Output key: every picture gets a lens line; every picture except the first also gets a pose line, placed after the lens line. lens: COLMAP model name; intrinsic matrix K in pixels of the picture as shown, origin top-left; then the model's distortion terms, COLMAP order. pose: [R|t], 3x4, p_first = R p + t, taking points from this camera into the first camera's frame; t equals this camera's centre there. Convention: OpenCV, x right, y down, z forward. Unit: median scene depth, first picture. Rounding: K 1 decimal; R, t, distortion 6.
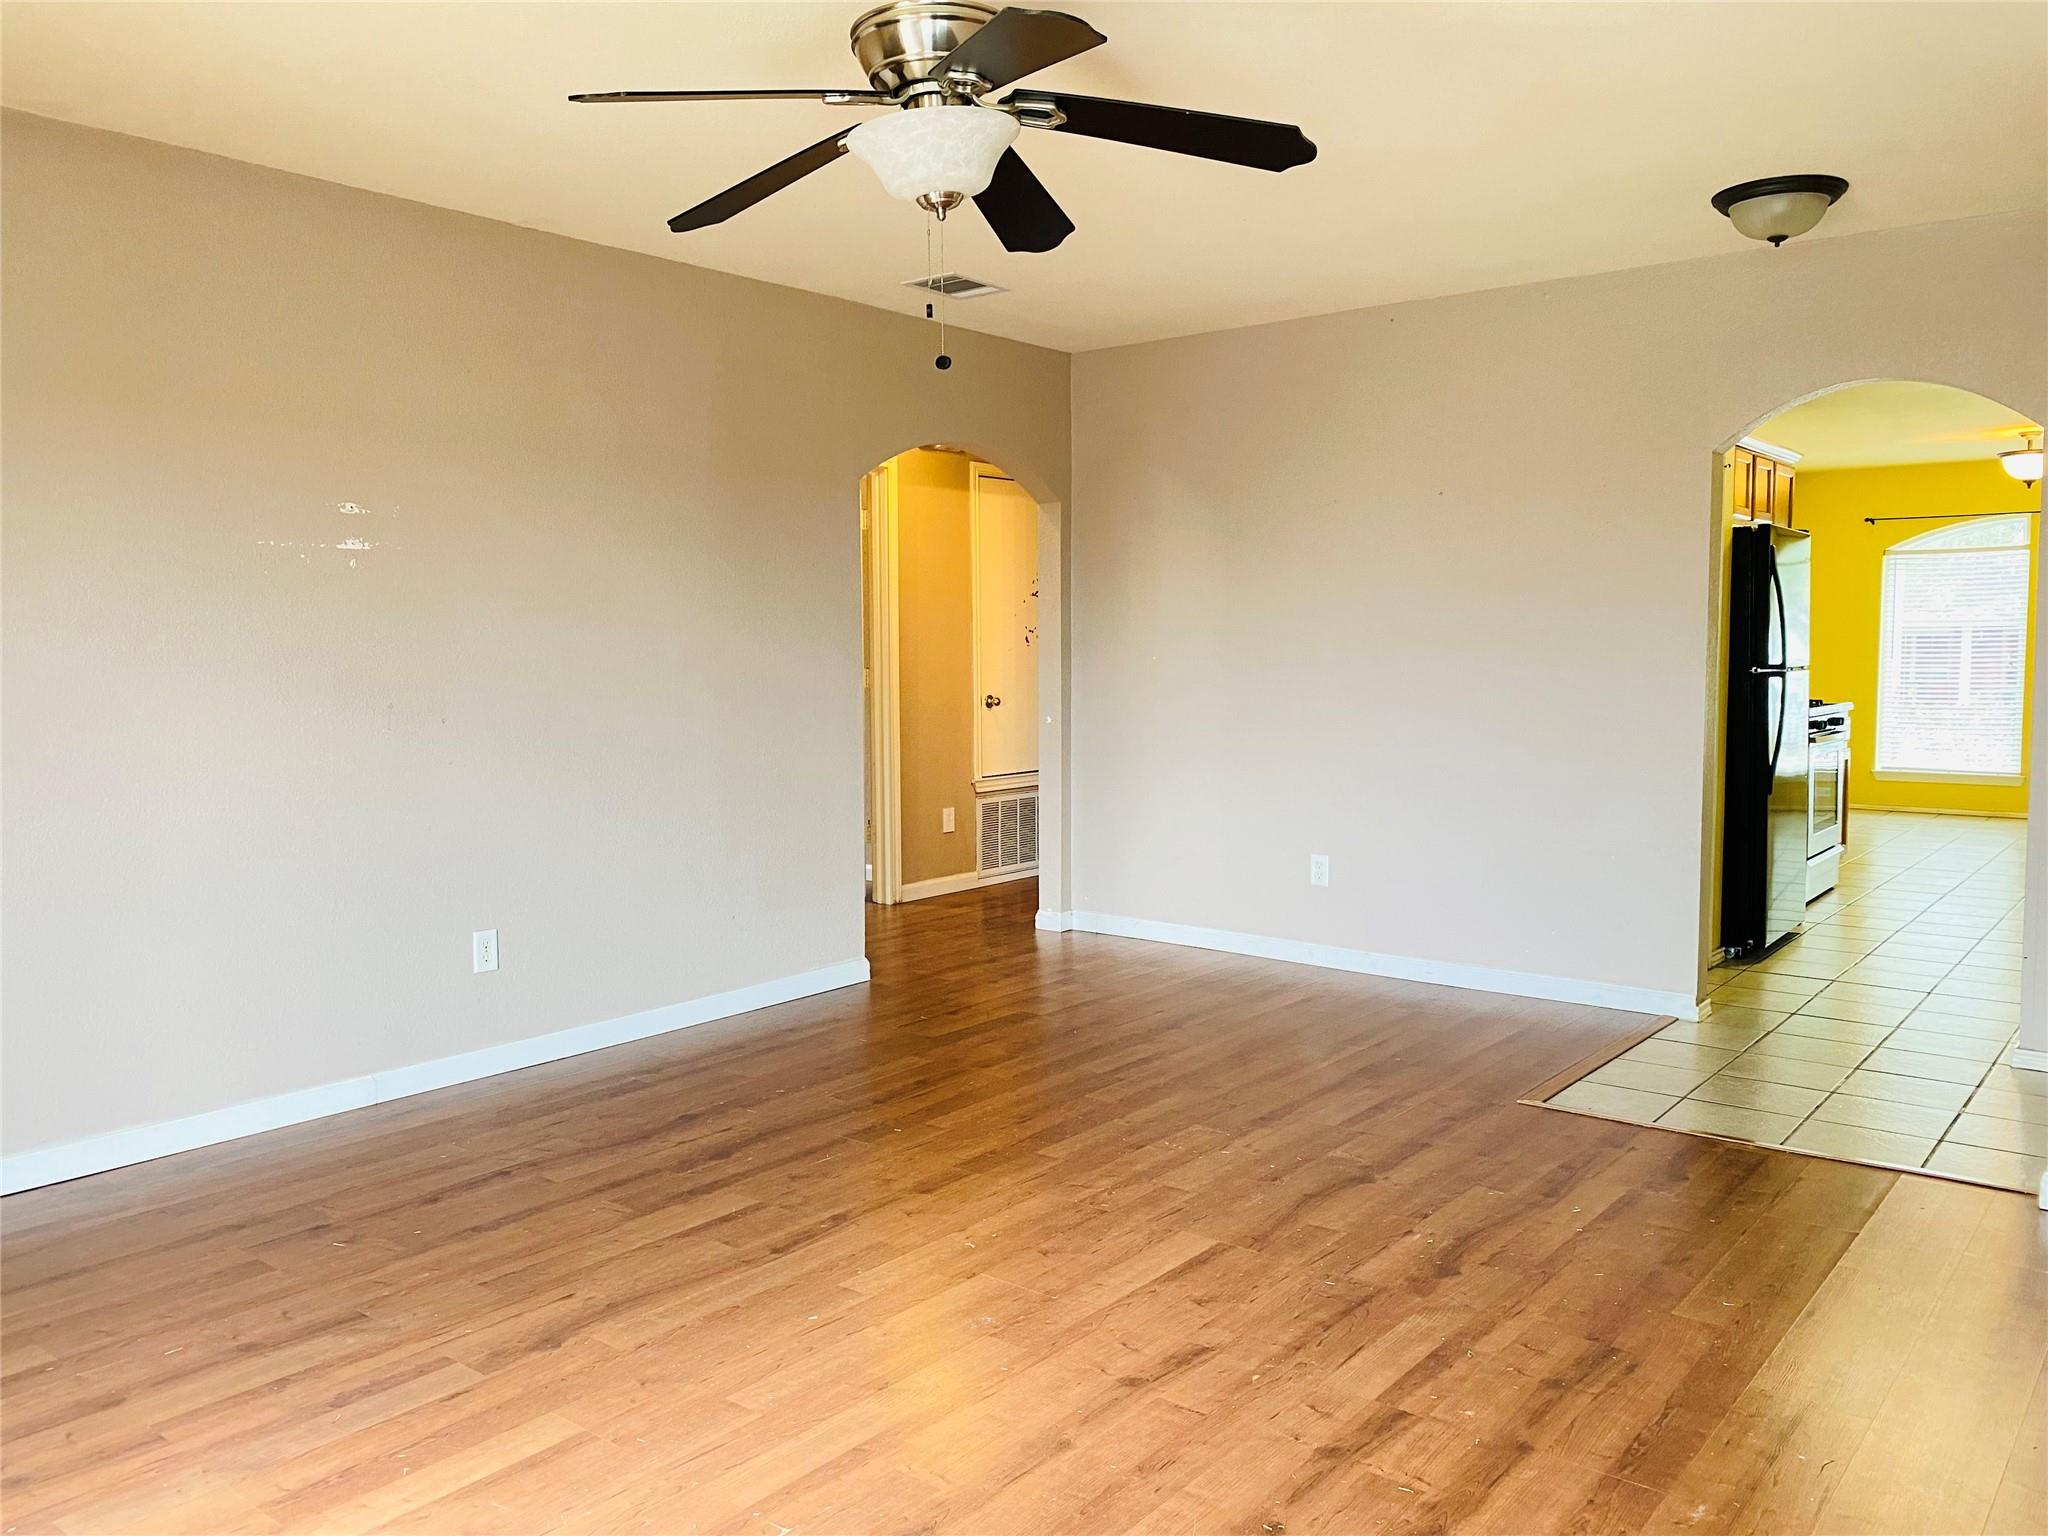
lens RADIAL K [[1560.9, 0, 1031.0], [0, 1560.9, 734.2], [0, 0, 1]] dist [0.041163, -0.037613]
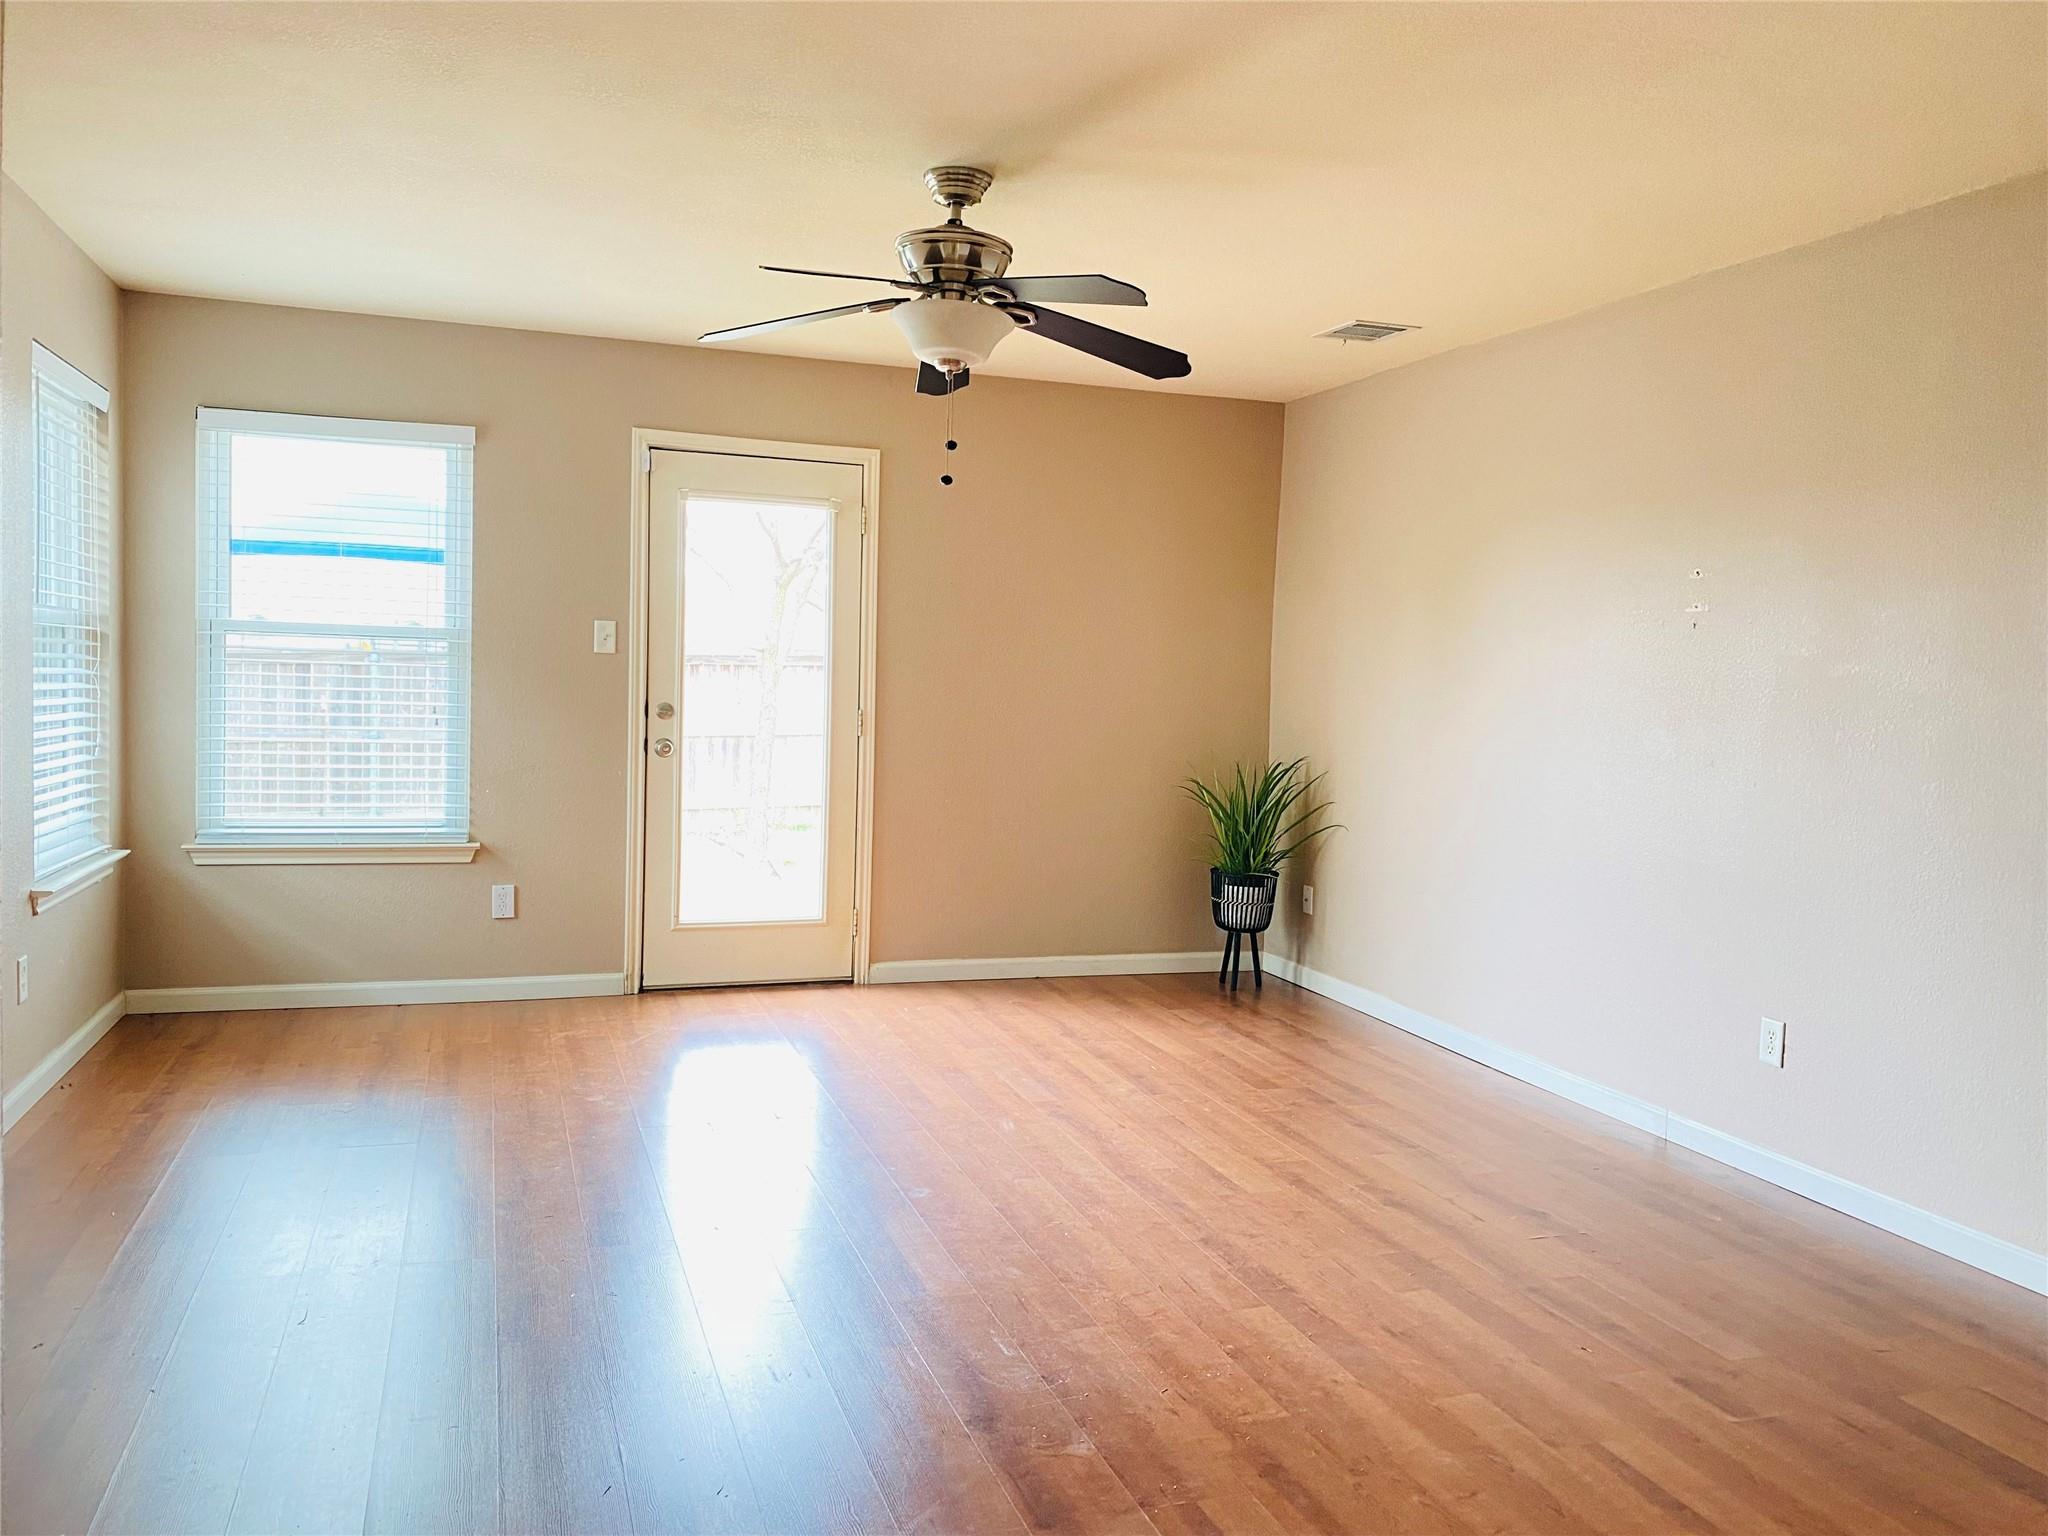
lens RADIAL K [[1560.9, 0, 1030.0], [0, 1560.9, 730.8], [0, 0, 1]] dist [0.041163, -0.037613]
pose [[-0.534002, 0.022267, -0.845190, 0.819348], [-0.078164, 0.994072, 0.075575, -0.098103], [0.841862, 0.106421, -0.529096, 1.377336]]
